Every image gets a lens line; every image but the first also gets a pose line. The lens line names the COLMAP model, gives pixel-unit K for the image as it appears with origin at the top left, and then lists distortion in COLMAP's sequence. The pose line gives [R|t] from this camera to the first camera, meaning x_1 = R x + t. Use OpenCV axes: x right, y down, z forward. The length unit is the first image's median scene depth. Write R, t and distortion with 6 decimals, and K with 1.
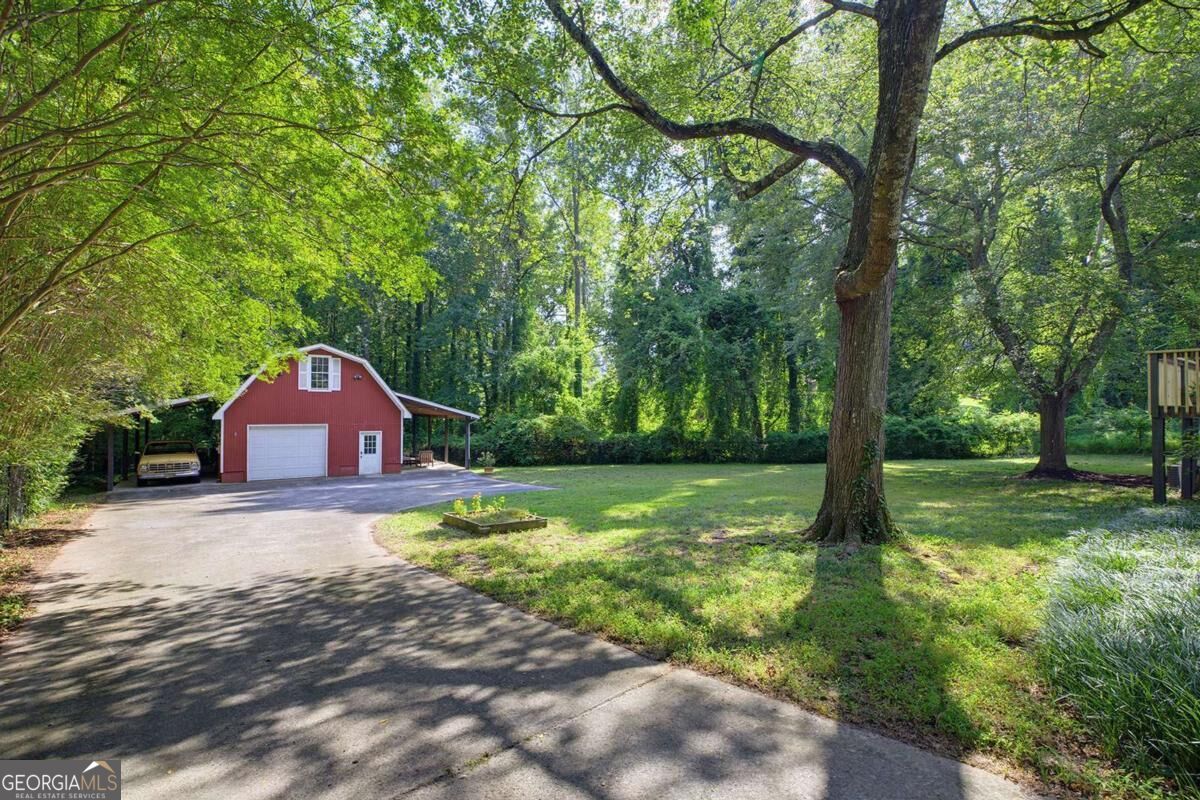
lens RADIAL K [[592.6, 0, 600.0], [0, 592.6, 400.0], [0, 0, 1]] dist [-0.005814, -0.000458]
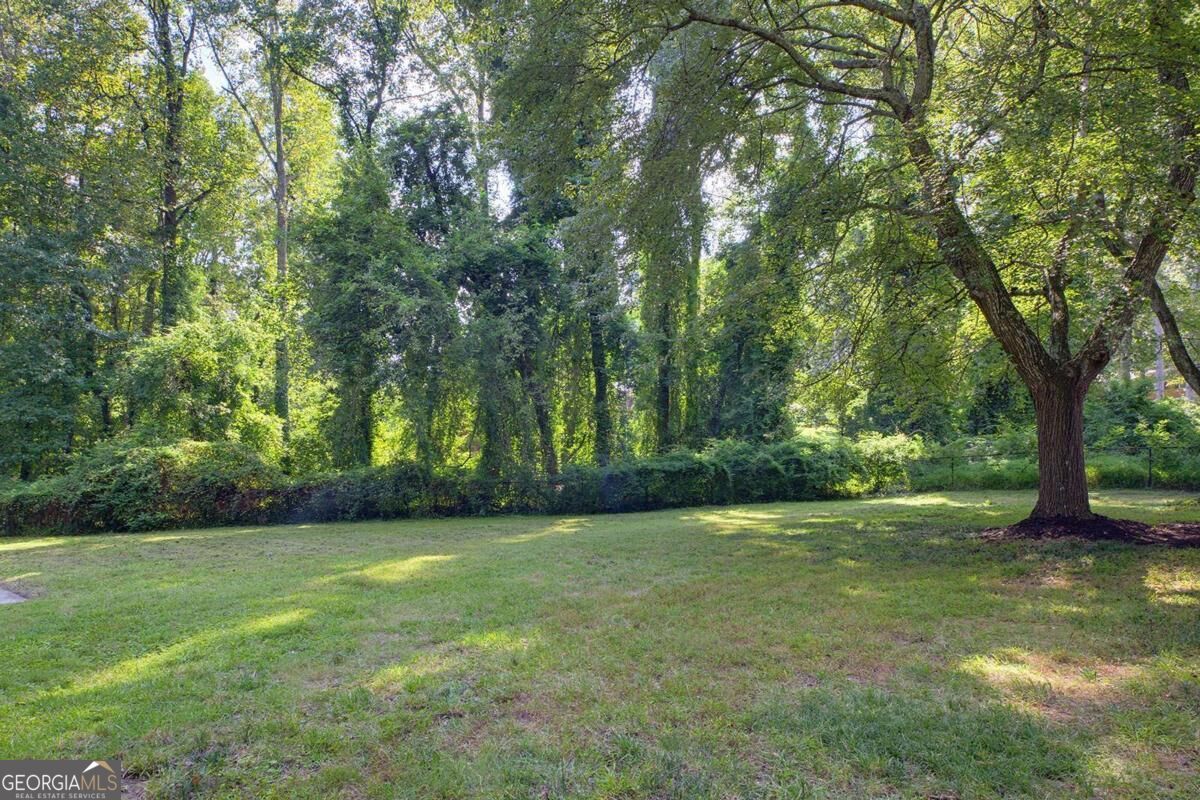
lens RADIAL K [[594.5, 0, 600.0], [0, 594.5, 400.0], [0, 0, 1]] dist [-0.002369, 0.001654]
pose [[0.957784, 0.024590, 0.286436, 0.127746], [-0.002357, 0.996974, -0.077706, 0.031204], [-0.287480, 0.073750, 0.954943, 0.343000]]
